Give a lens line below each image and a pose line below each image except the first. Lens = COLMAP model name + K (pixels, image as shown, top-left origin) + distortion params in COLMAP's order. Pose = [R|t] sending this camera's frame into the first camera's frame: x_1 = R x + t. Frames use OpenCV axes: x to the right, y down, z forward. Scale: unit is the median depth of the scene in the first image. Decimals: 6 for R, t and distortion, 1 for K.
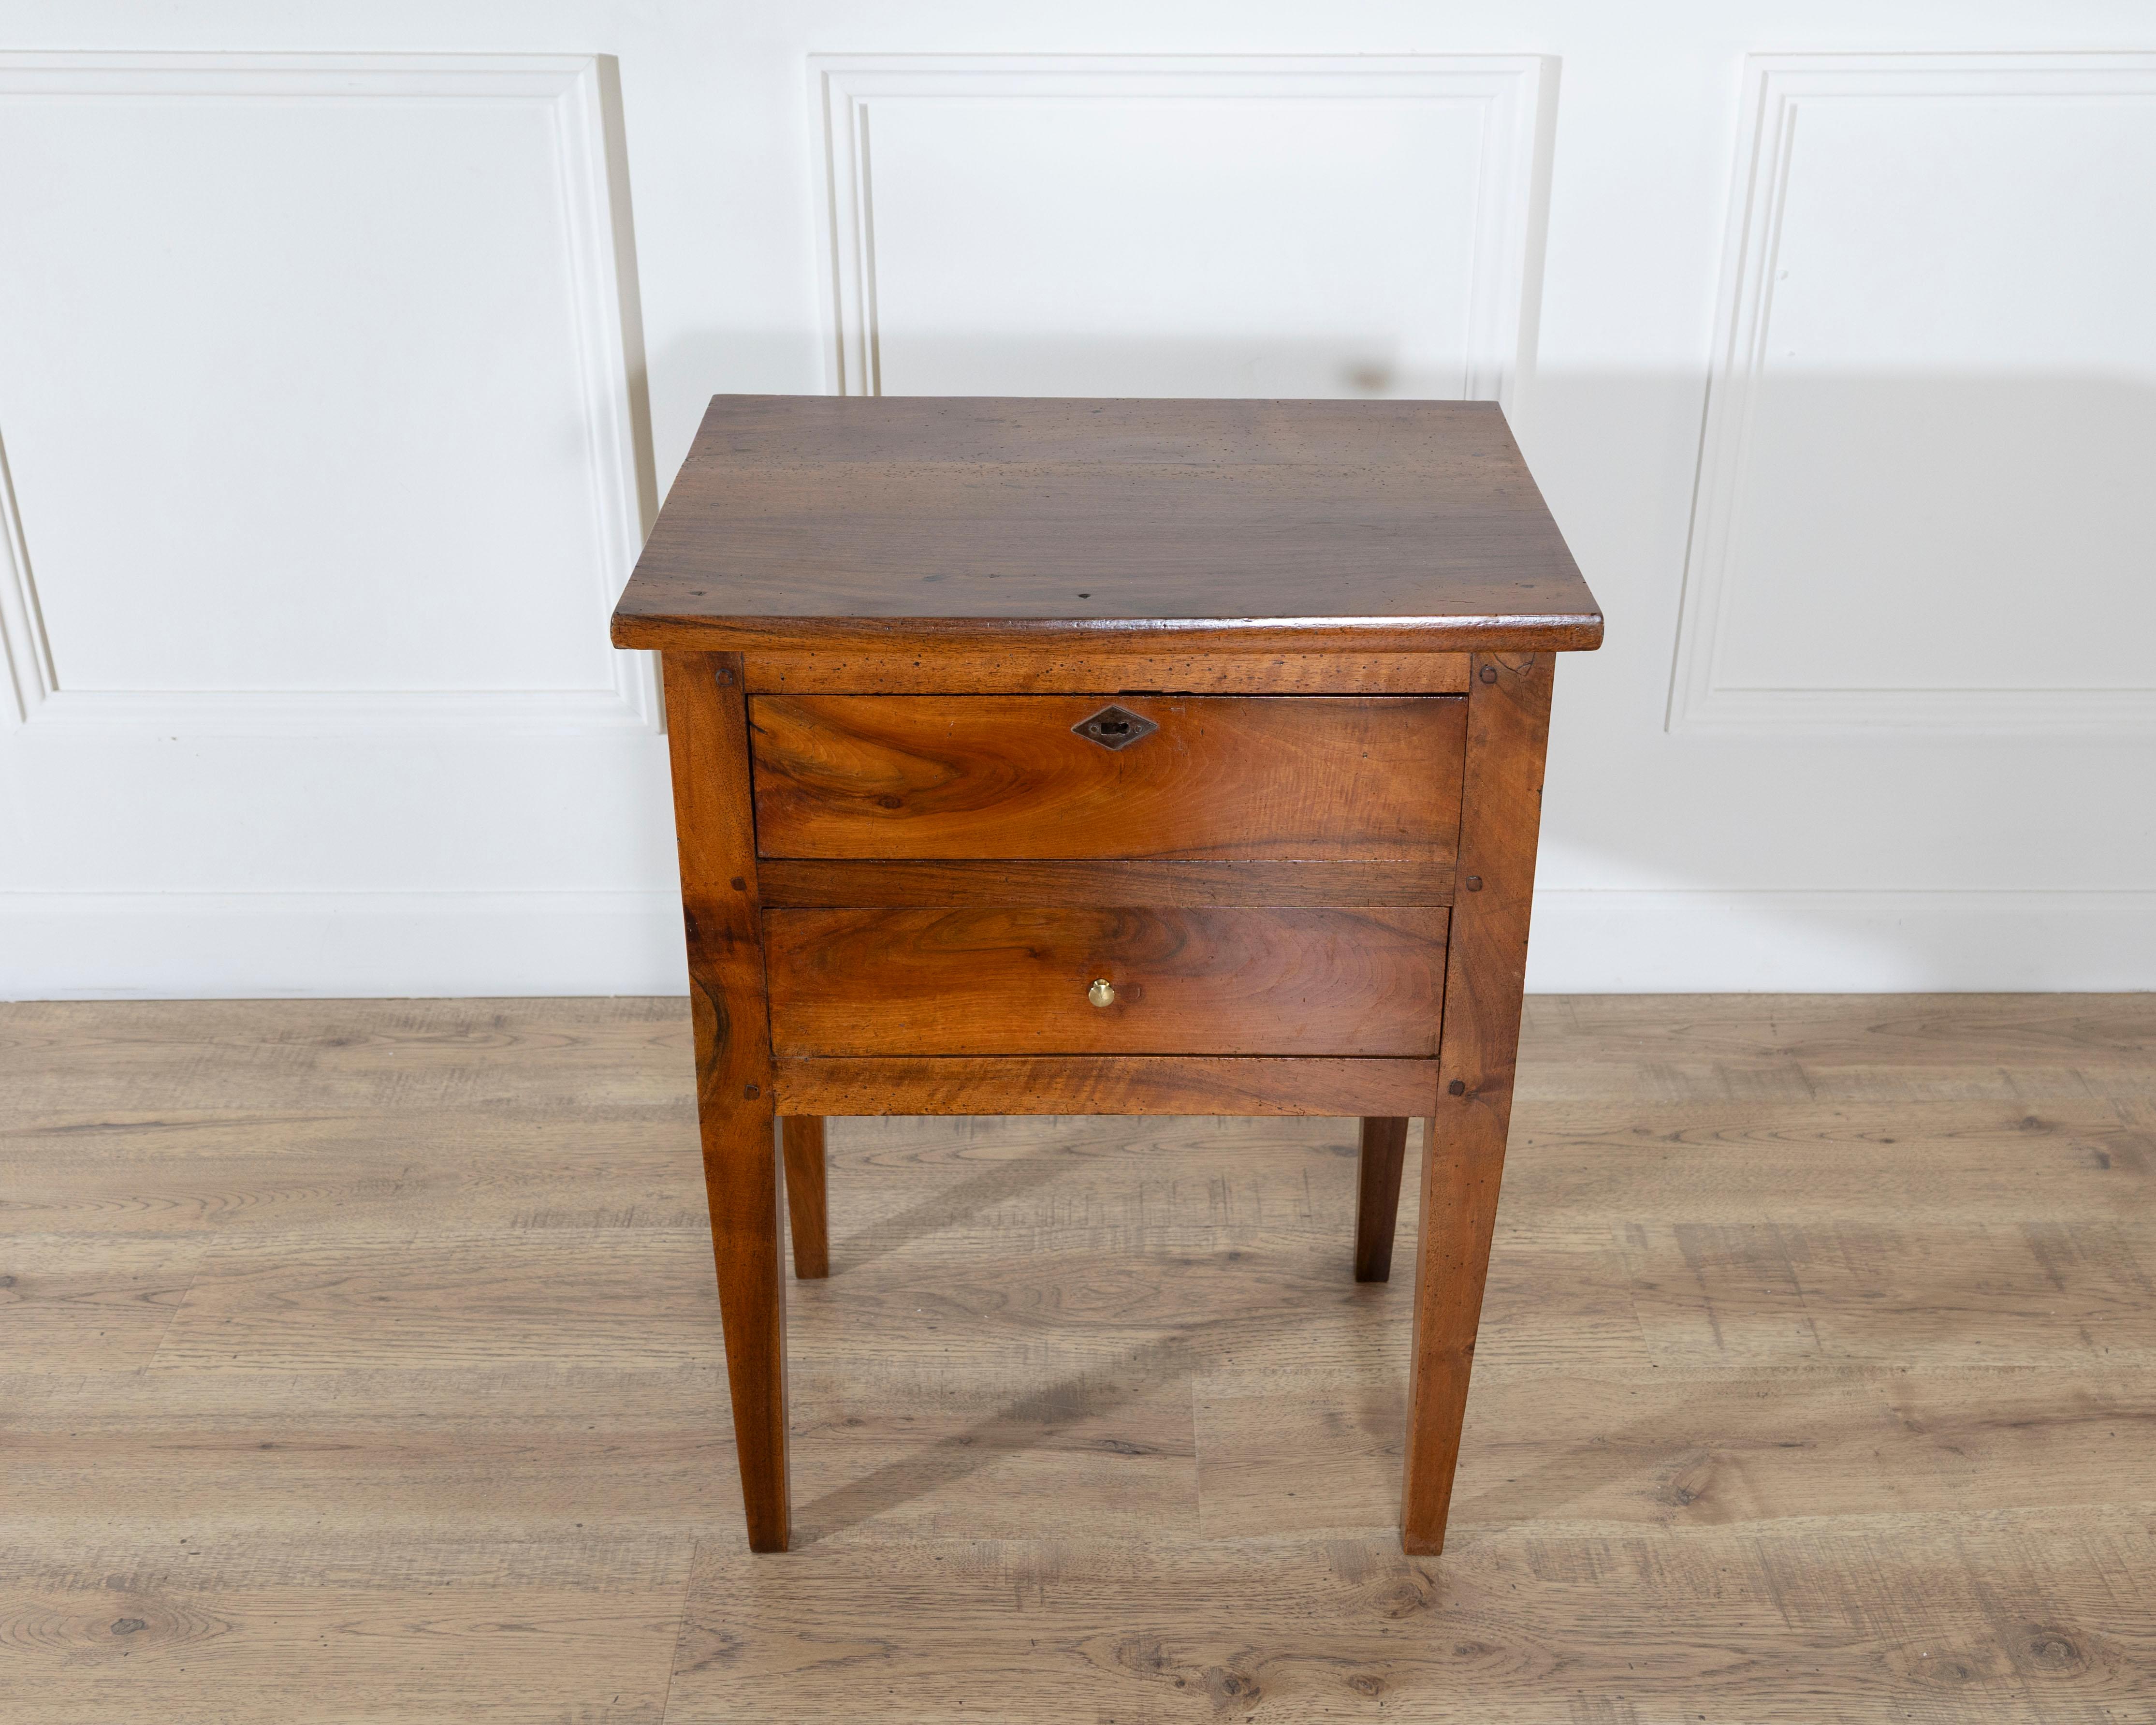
lens RADIAL K [[2437.0, 0, 1113.4], [0, 2437.0, 857.5], [0, 0, 1]] dist [0.002206, 0.023728]
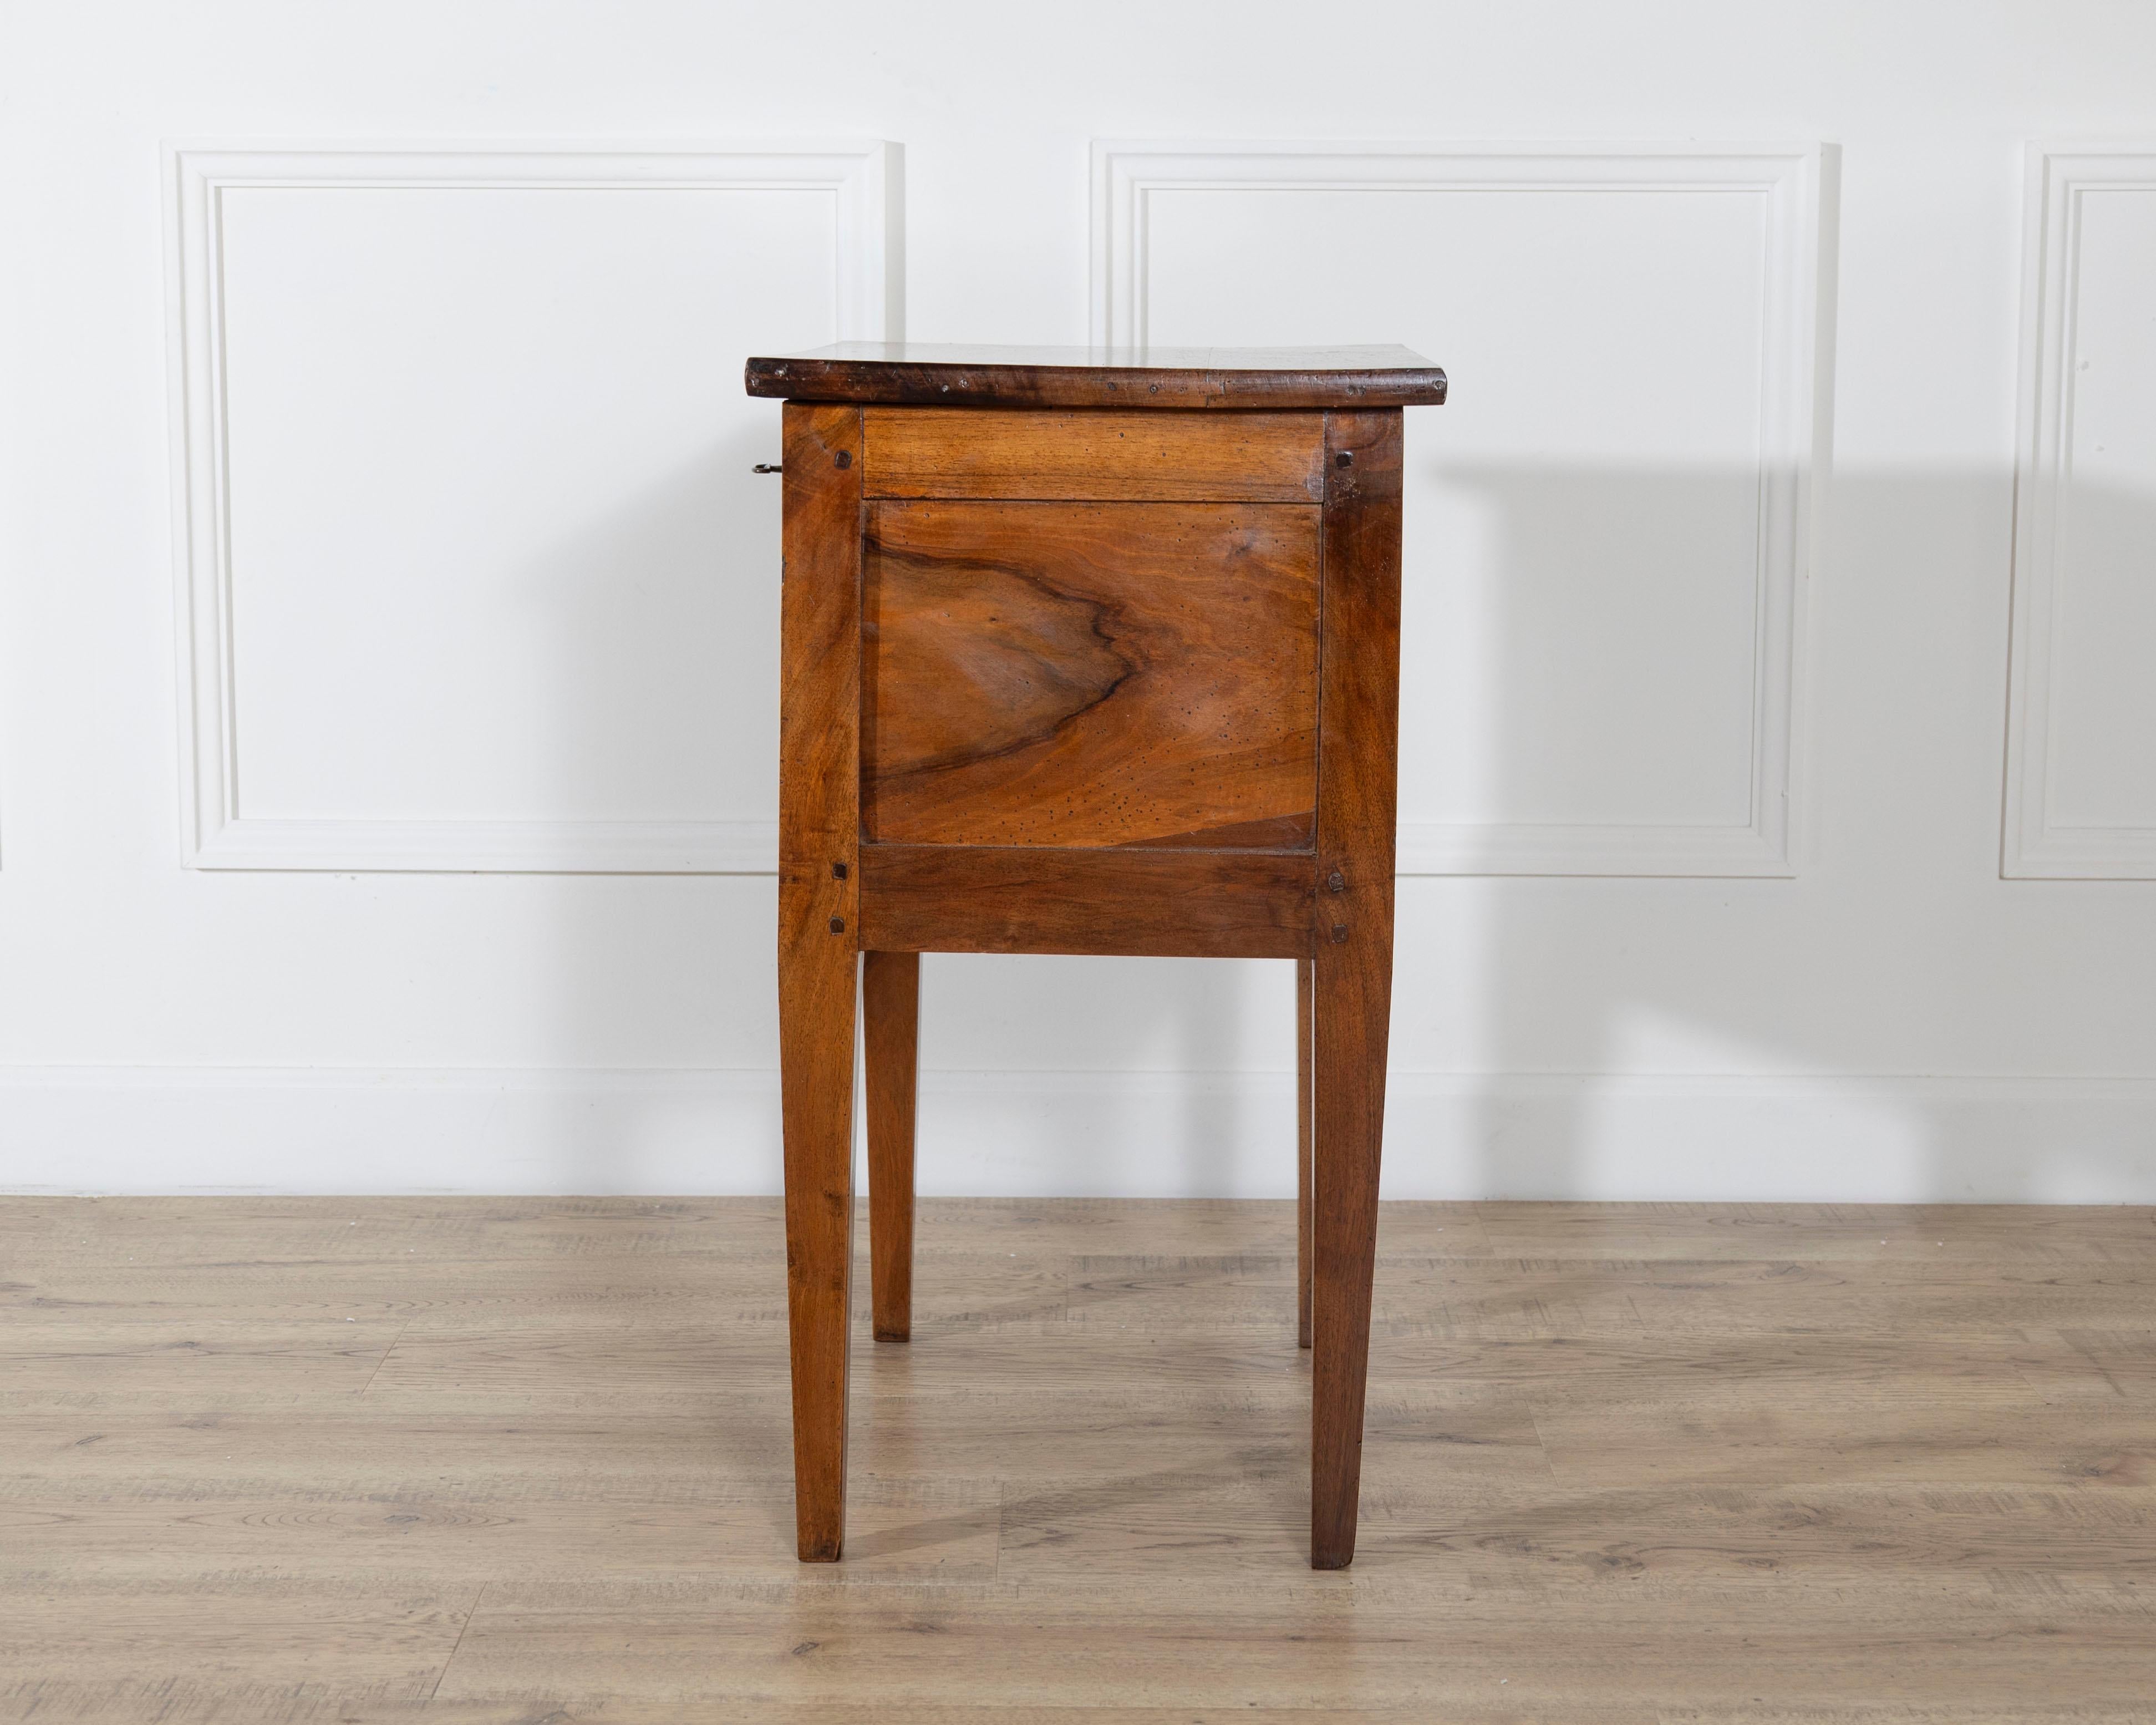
lens RADIAL K [[3573.6, 0, 1055.8], [0, 3573.6, 742.2], [0, 0, 1]] dist [-0.007309, 0.098497]
pose [[0.999696, 0.001725, -0.024601, -0.116786], [-0.010310, 0.935424, -0.353377, 0.484273], [0.022403, 0.353523, 0.935158, -0.337526]]
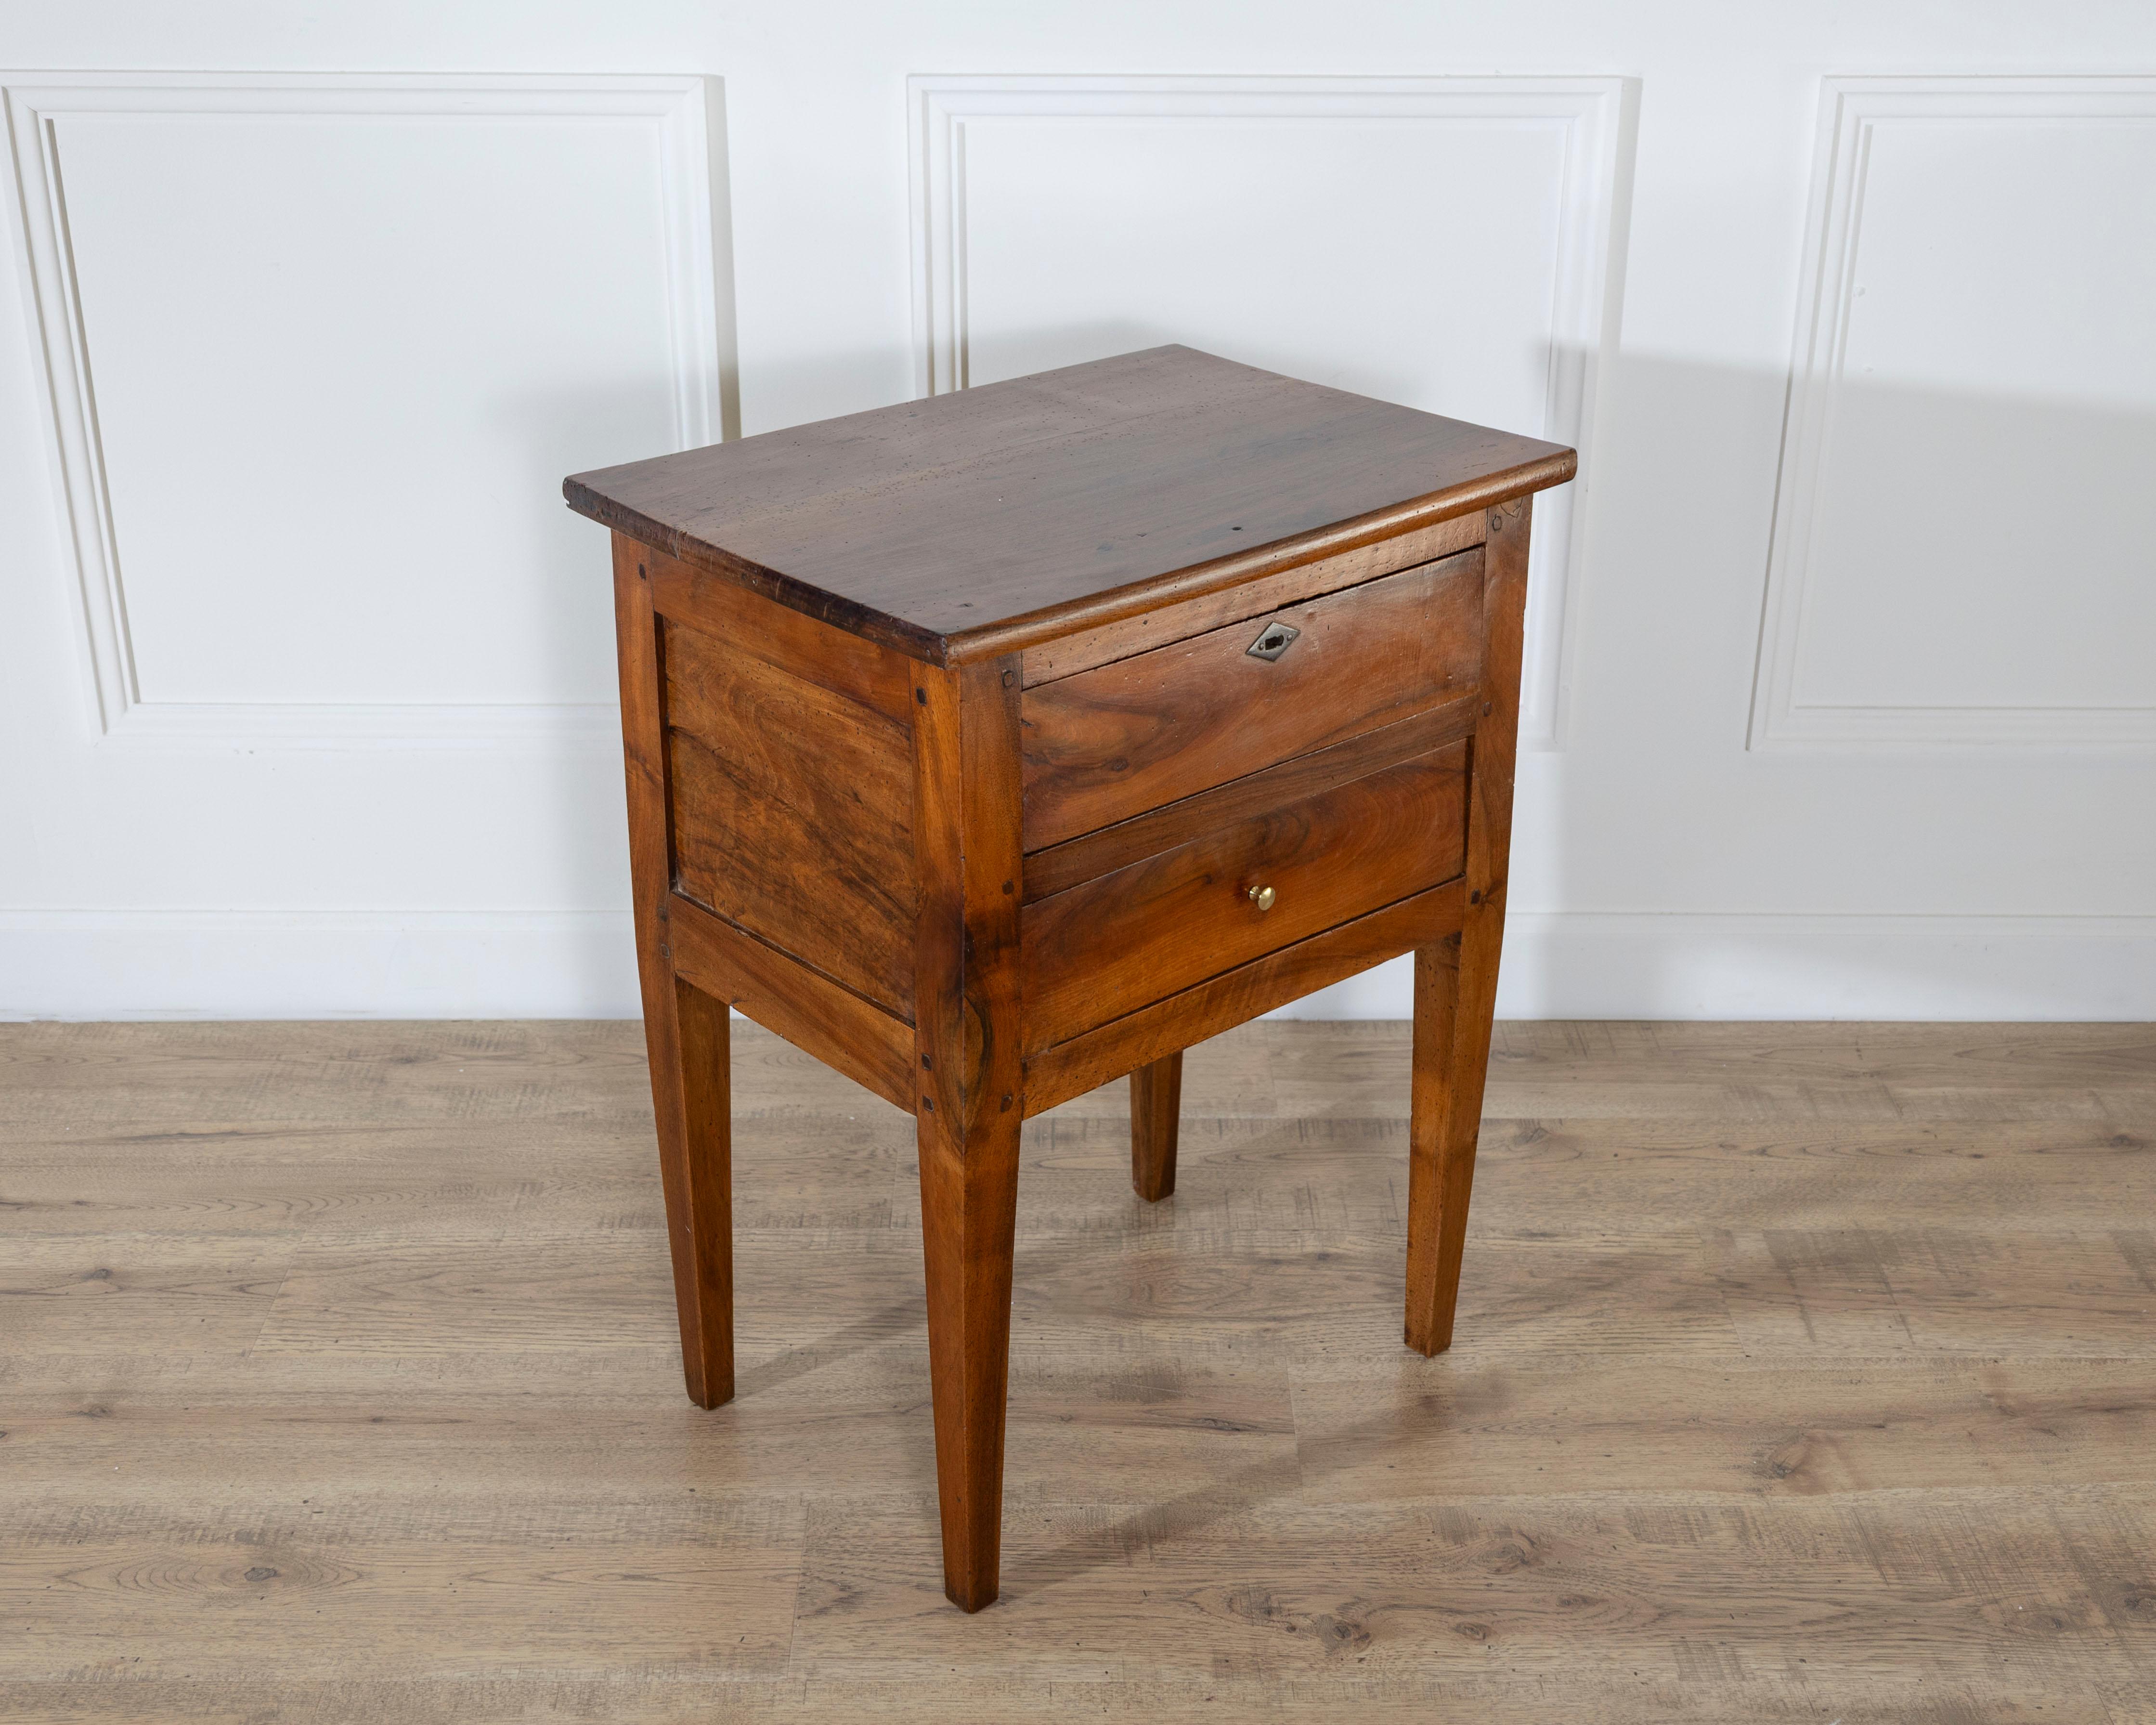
lens RADIAL K [[2762.4, 0, 1076.4], [0, 2762.4, 856.6], [0, 0, 1]] dist [-0.002001, 0.040347]
pose [[0.999977, 0.002862, -0.006224, -0.051892], [-0.003219, 0.998303, -0.058144, 0.076043], [0.006047, 0.058163, 0.998289, -0.162237]]
